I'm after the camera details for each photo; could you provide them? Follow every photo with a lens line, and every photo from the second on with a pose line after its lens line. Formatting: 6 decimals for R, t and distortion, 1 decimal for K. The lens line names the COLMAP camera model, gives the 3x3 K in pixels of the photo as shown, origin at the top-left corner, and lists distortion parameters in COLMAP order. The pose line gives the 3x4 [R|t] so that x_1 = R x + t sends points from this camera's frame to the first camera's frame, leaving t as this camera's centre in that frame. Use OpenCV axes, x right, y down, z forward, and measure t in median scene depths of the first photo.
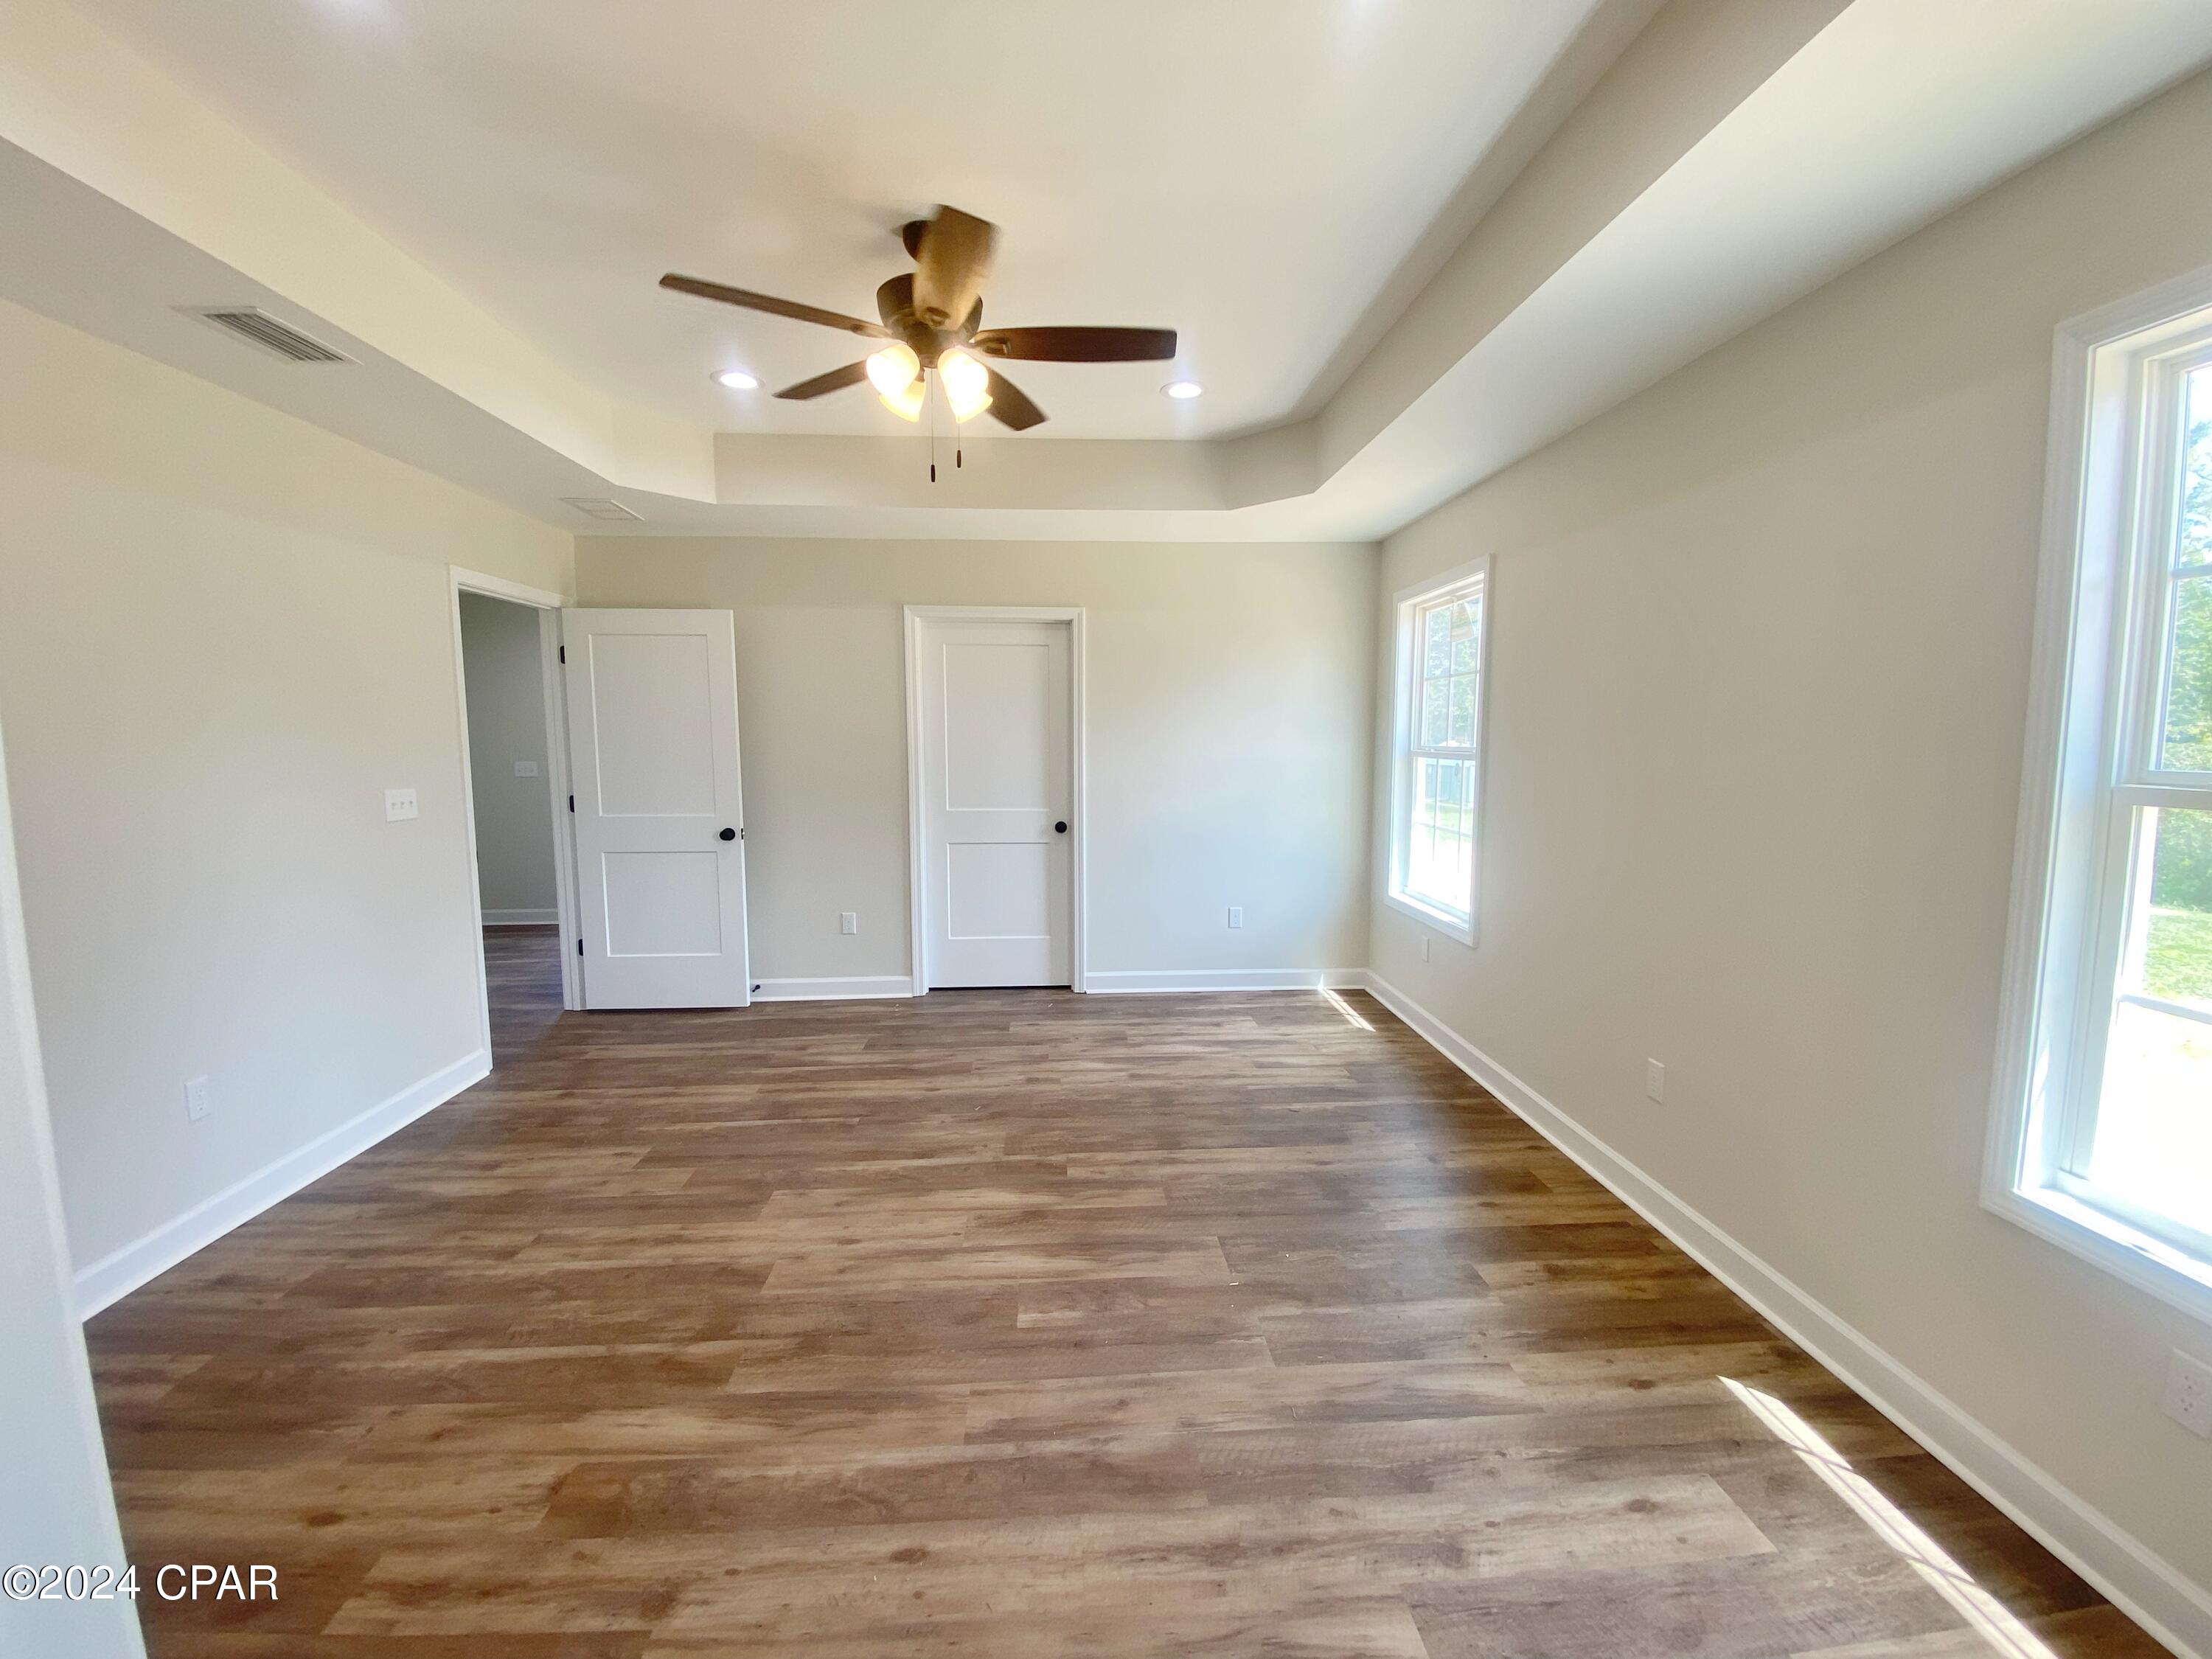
lens RADIAL K [[898.0, 0, 1119.2], [0, 898.0, 821.9], [0, 0, 1]] dist [0.012179, -0.016137]
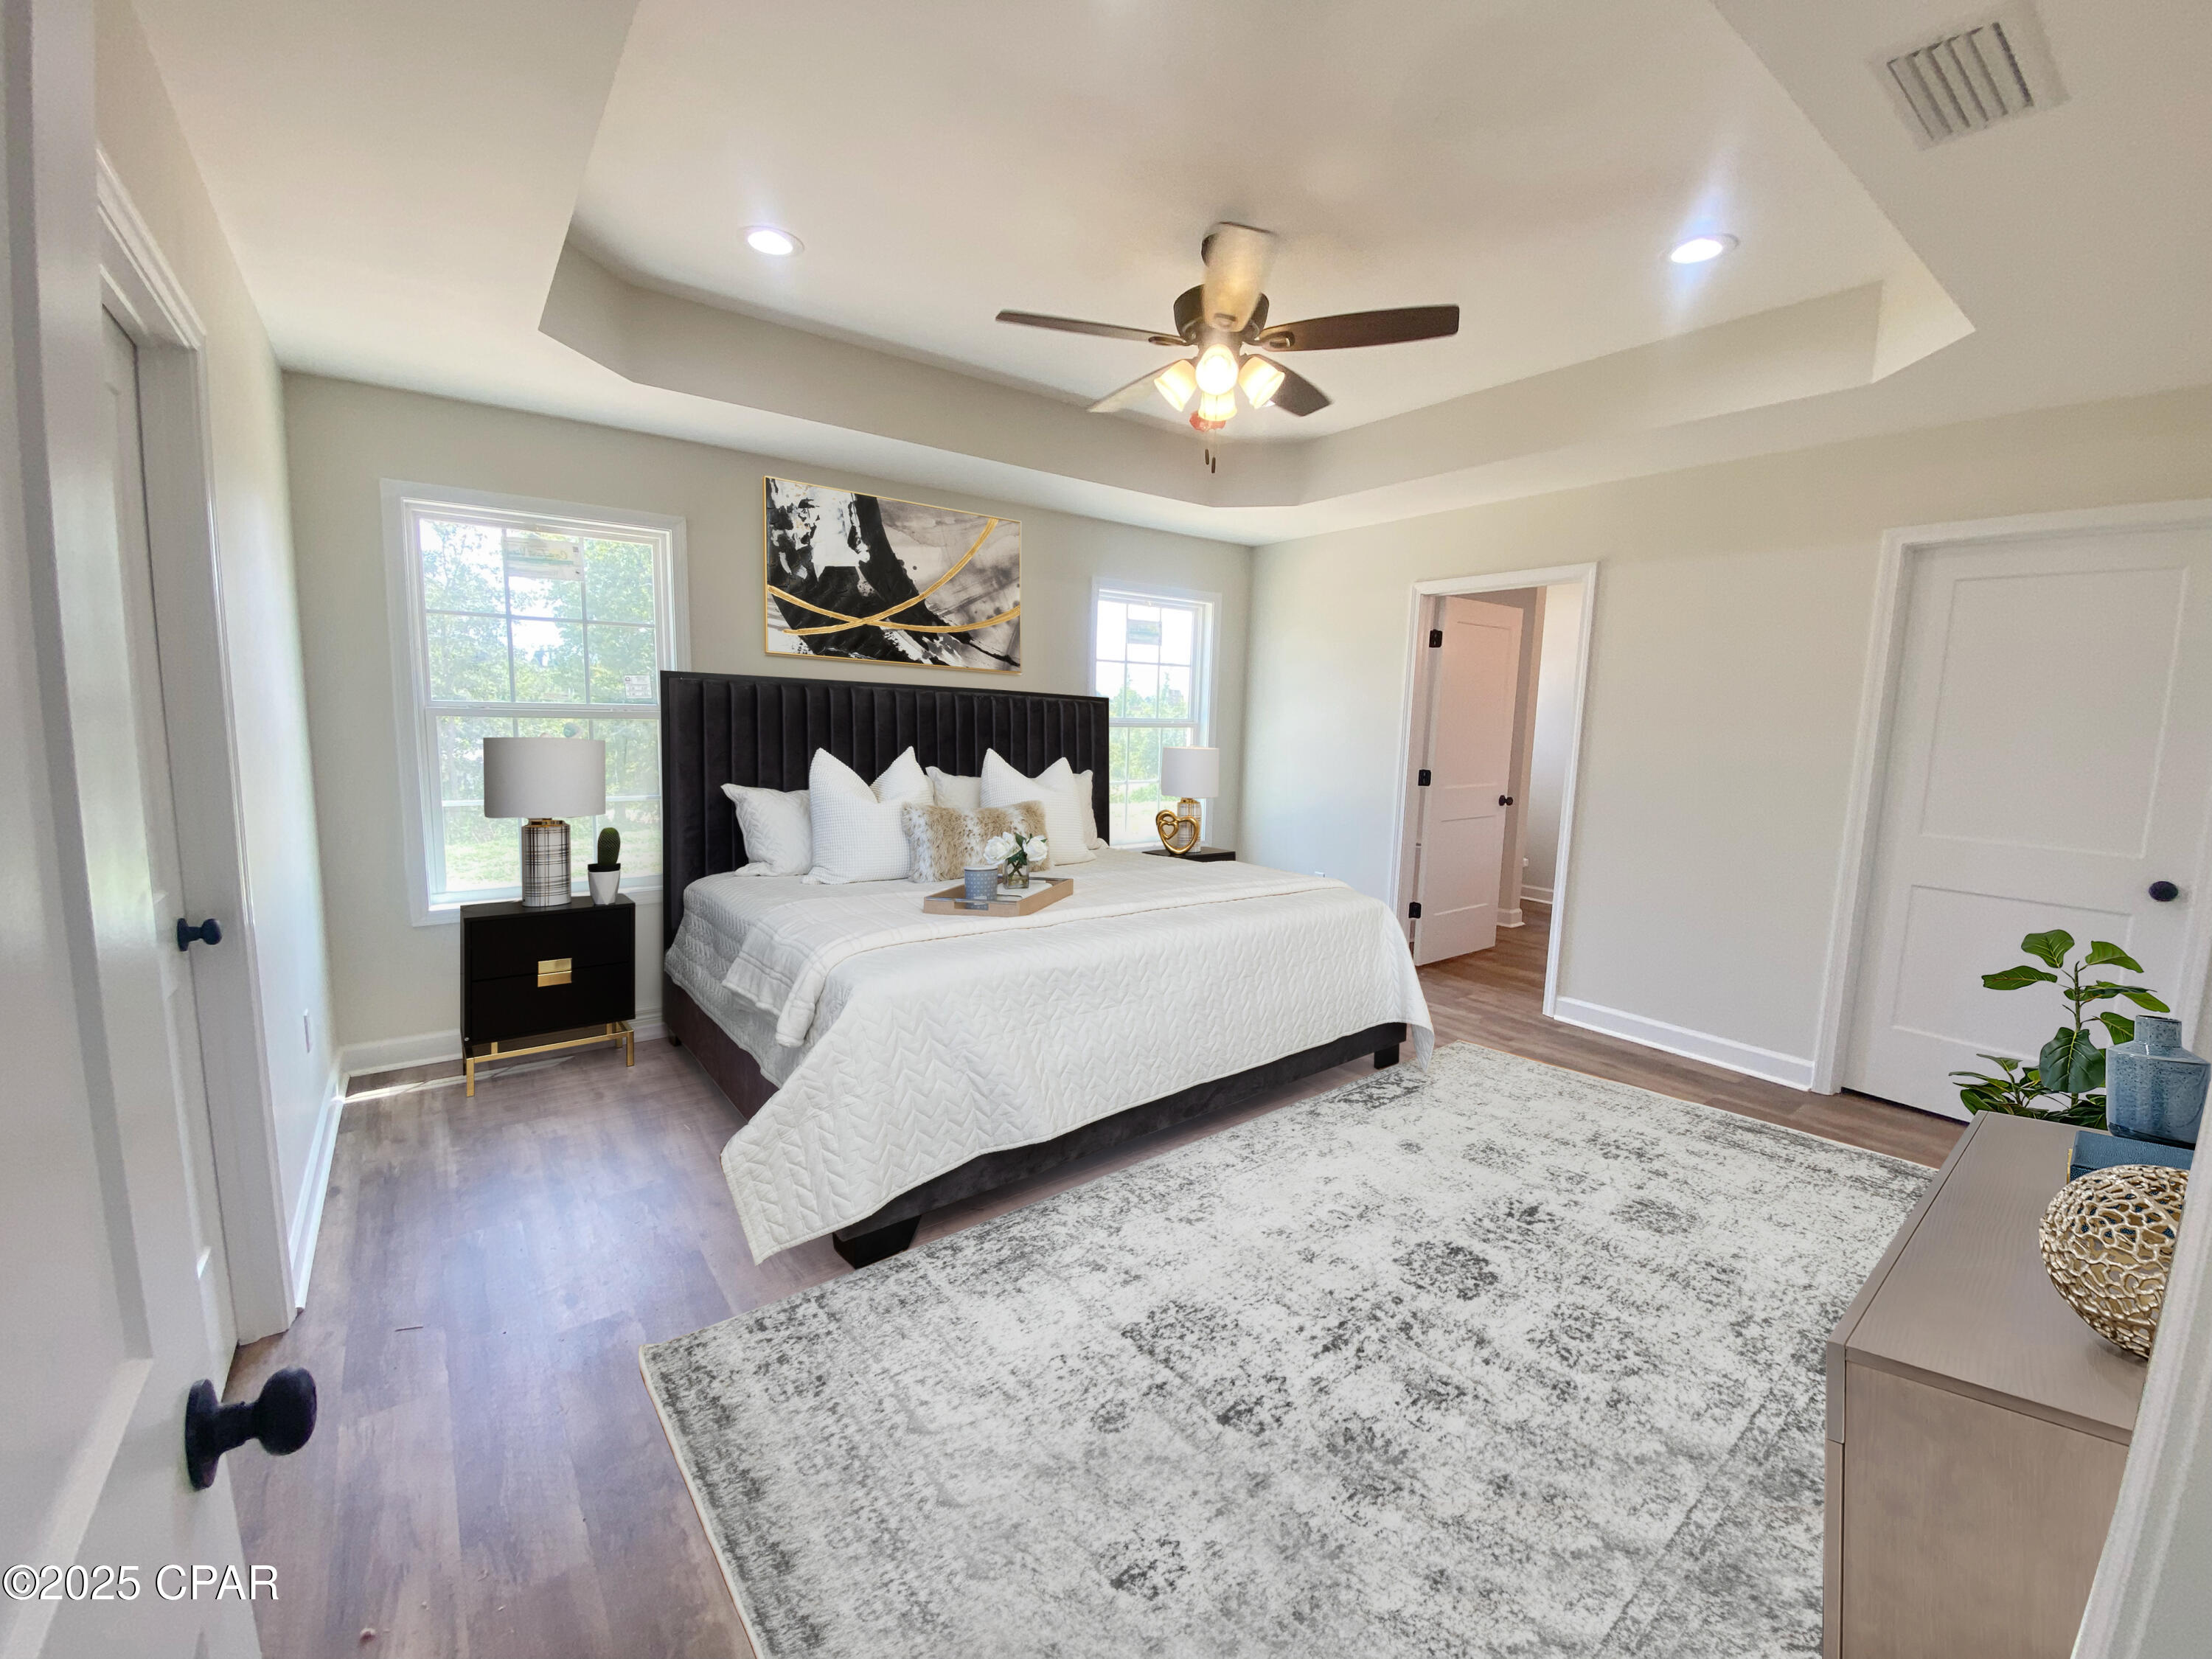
lens RADIAL K [[898.0, 0, 1105.5], [0, 898.0, 821.0], [0, 0, 1]] dist [0.012179, -0.016137]
pose [[-0.536972, -0.116840, 0.835469, -1.091247], [0.062570, 0.982118, 0.177564, -0.158082], [-0.841276, 0.147622, -0.520060, 1.725837]]
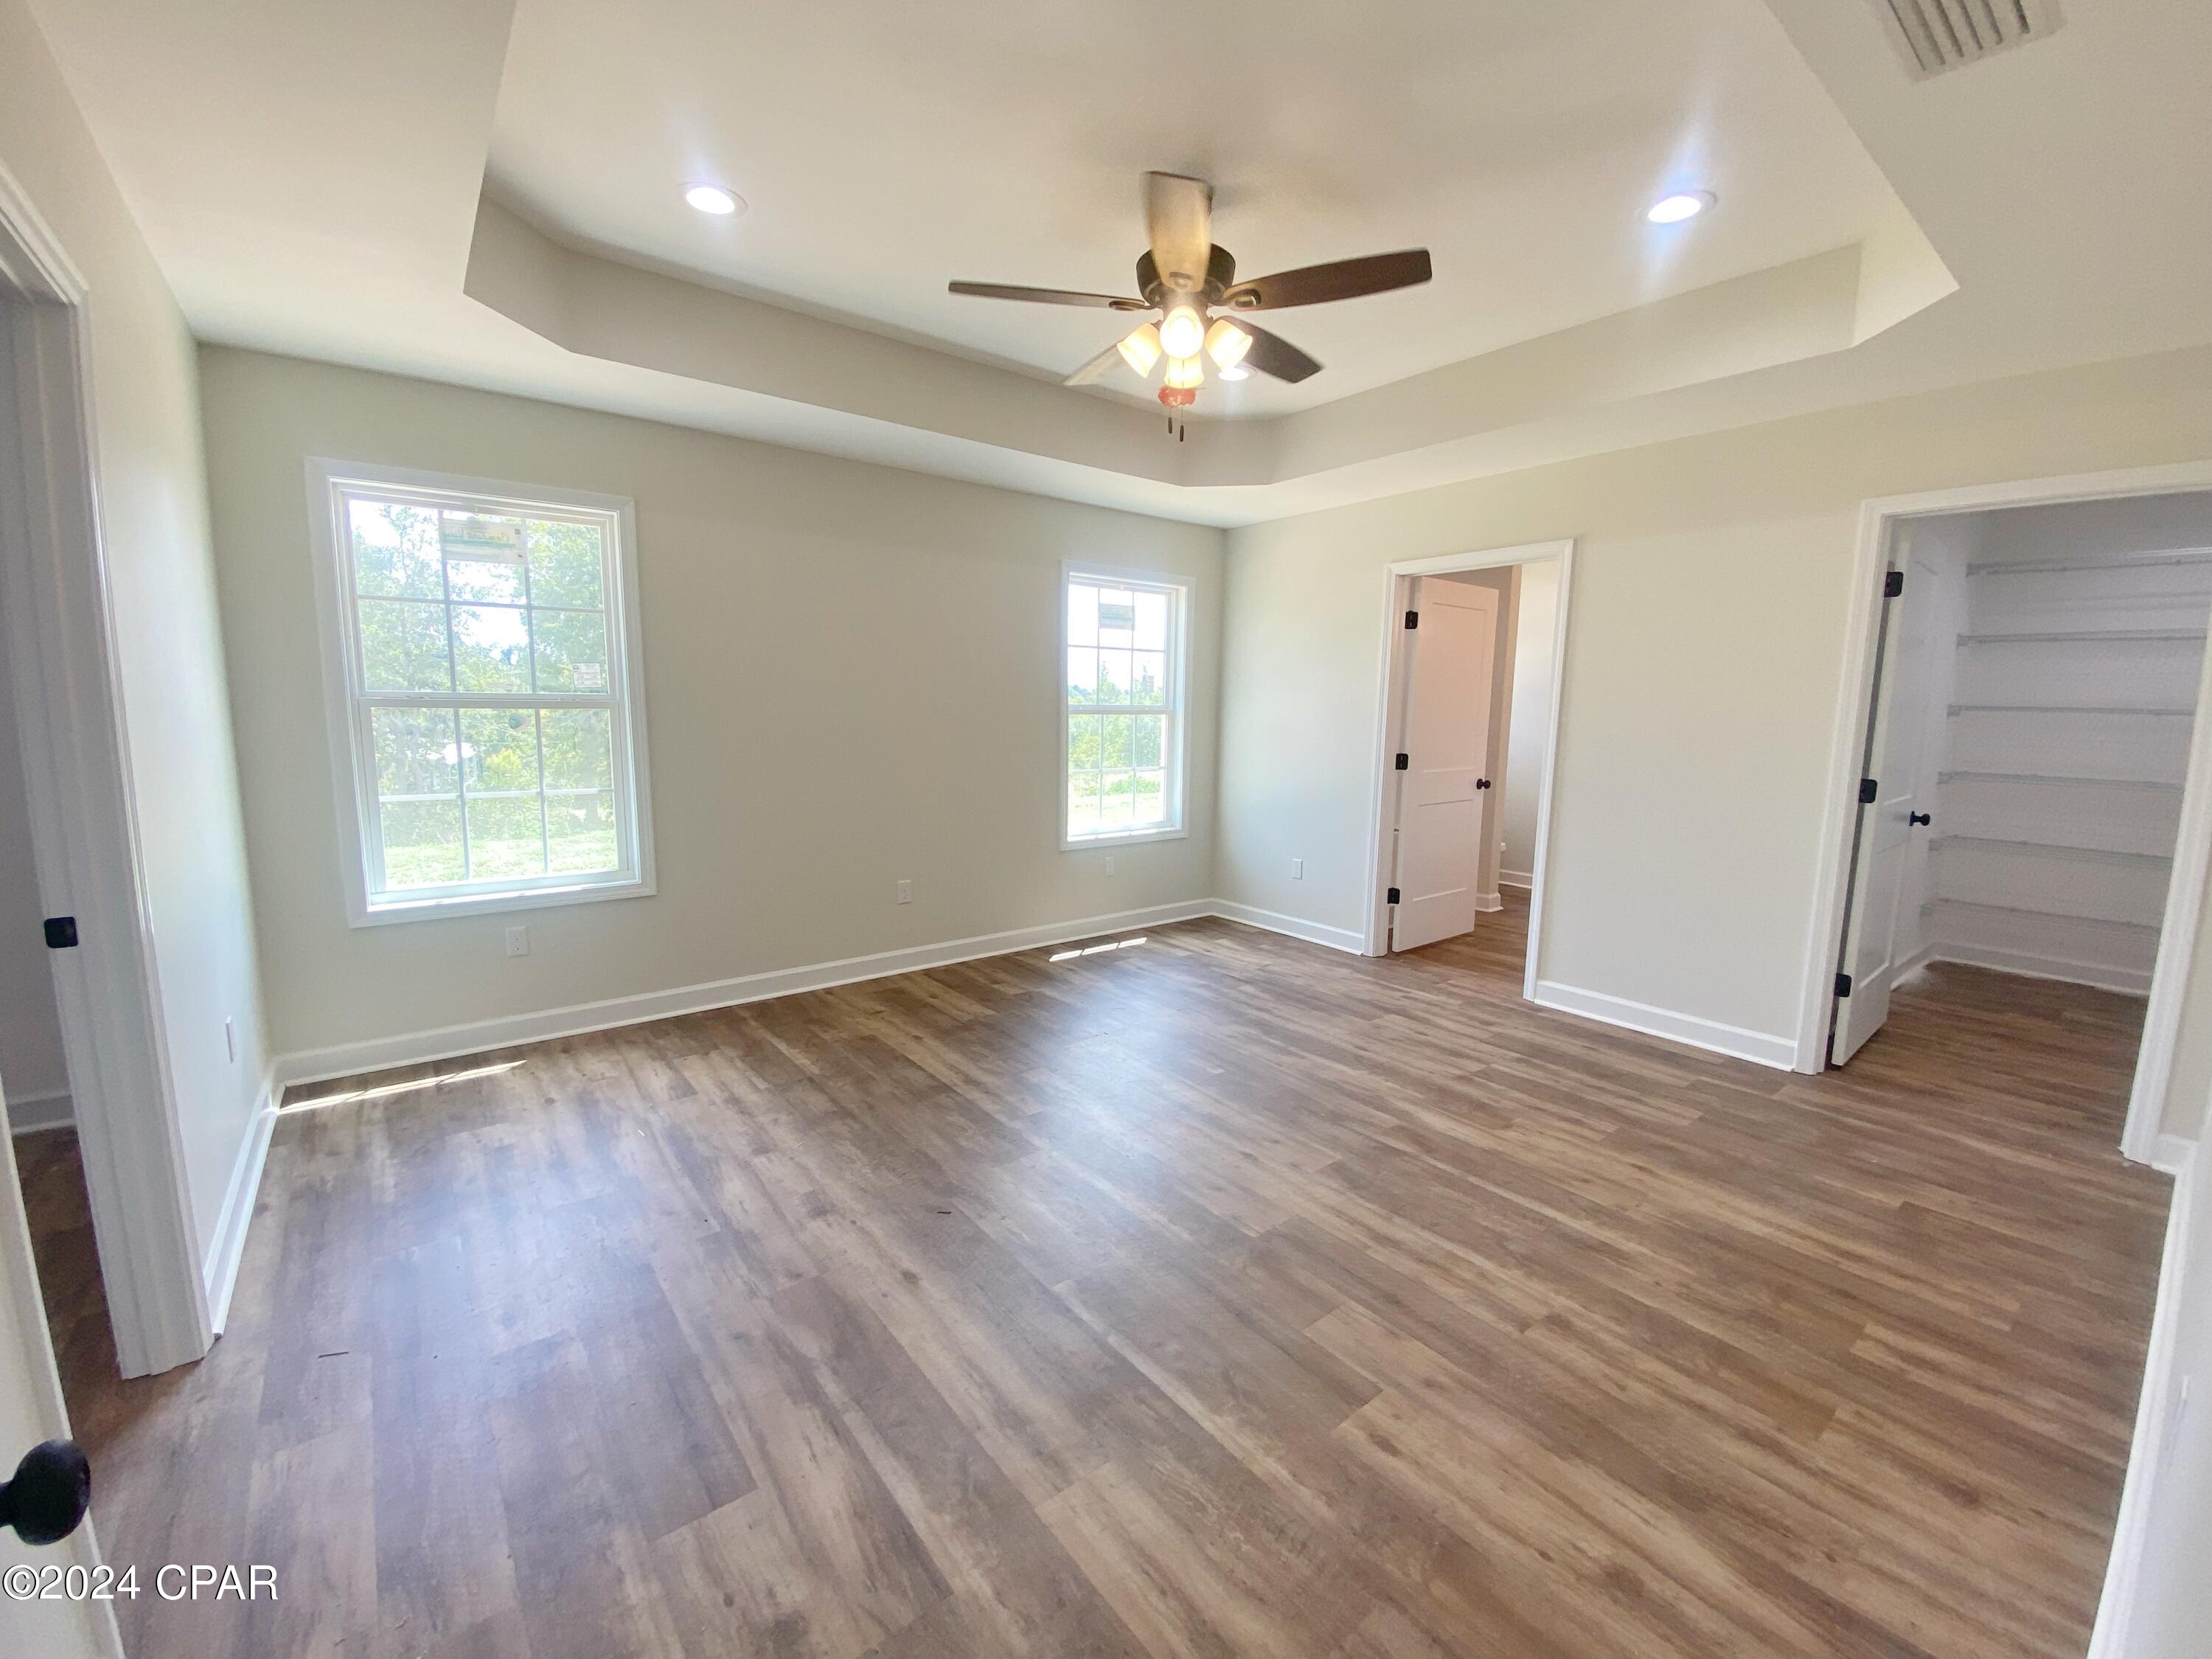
lens RADIAL K [[898.0, 0, 1105.1], [0, 898.0, 820.3], [0, 0, 1]] dist [0.012179, -0.016137]
pose [[-0.556730, -0.115113, 0.822679, -1.064874], [0.072471, 0.979845, 0.186148, -0.140038], [-0.827526, 0.163254, -0.537167, 1.693273]]
